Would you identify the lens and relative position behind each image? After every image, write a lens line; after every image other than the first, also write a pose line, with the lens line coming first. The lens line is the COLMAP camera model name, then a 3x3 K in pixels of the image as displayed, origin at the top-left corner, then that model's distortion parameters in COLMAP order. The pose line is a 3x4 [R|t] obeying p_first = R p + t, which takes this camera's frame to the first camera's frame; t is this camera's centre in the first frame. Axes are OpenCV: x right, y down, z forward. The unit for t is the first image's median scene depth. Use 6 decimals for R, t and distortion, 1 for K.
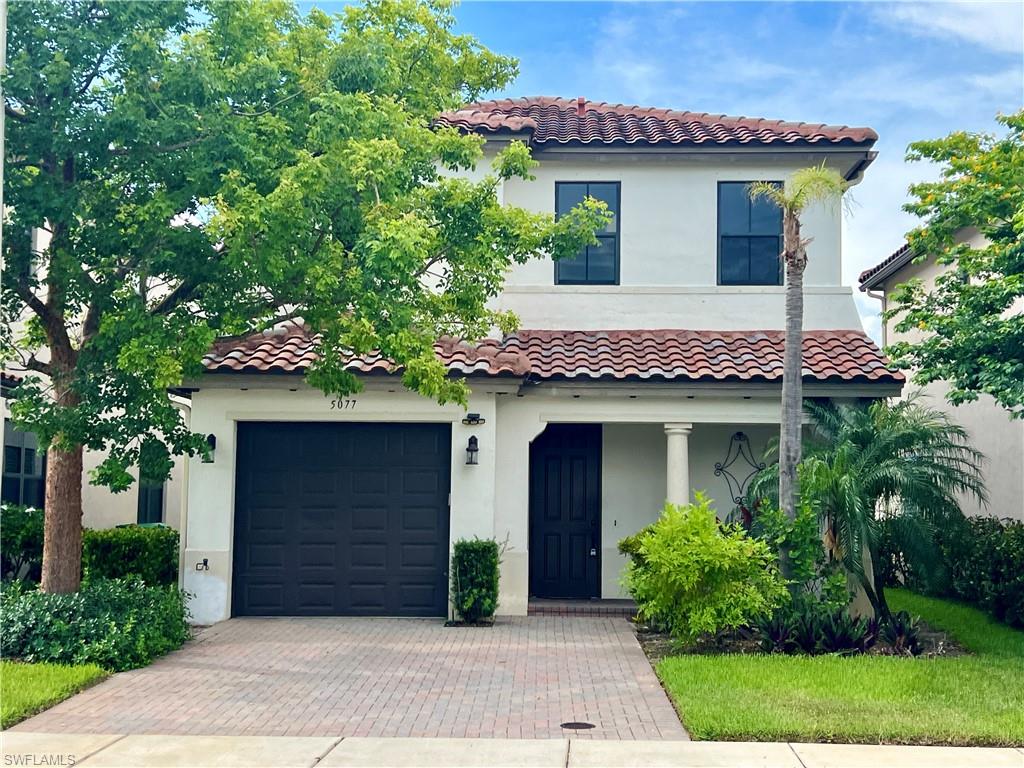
lens RADIAL K [[1360.8, 0, 512.0], [0, 1360.8, 384.0], [0, 0, 1]] dist [0.080274, -0.048303]
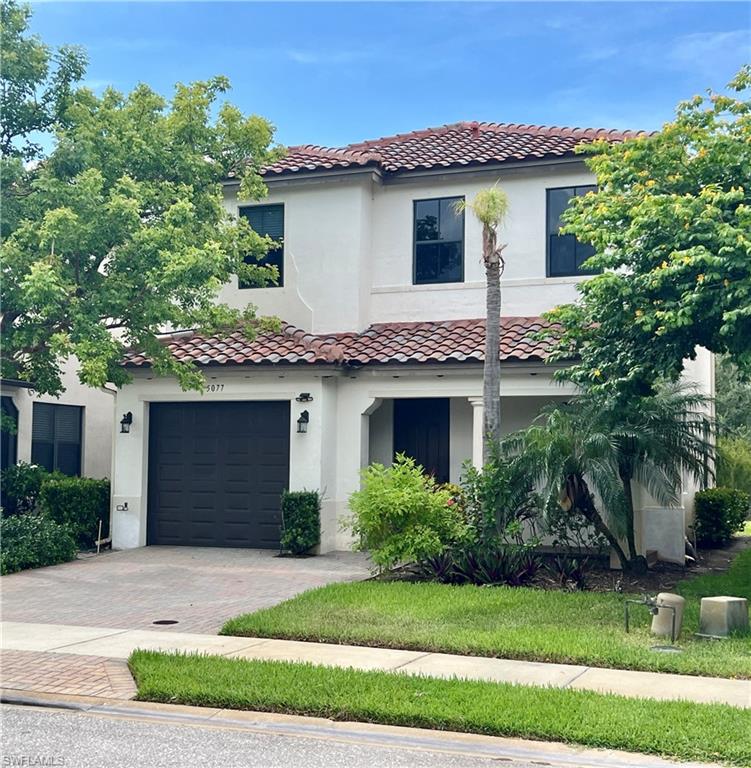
lens RADIAL K [[1224.0, 0, 375.5], [0, 1224.0, 384.0], [0, 0, 1]] dist [0.018812, 0.240435]
pose [[0.914673, -0.025247, -0.403404, 0.498638], [0.032433, 0.999413, 0.010990, 0.003030], [0.402890, -0.023136, 0.914956, -0.025699]]
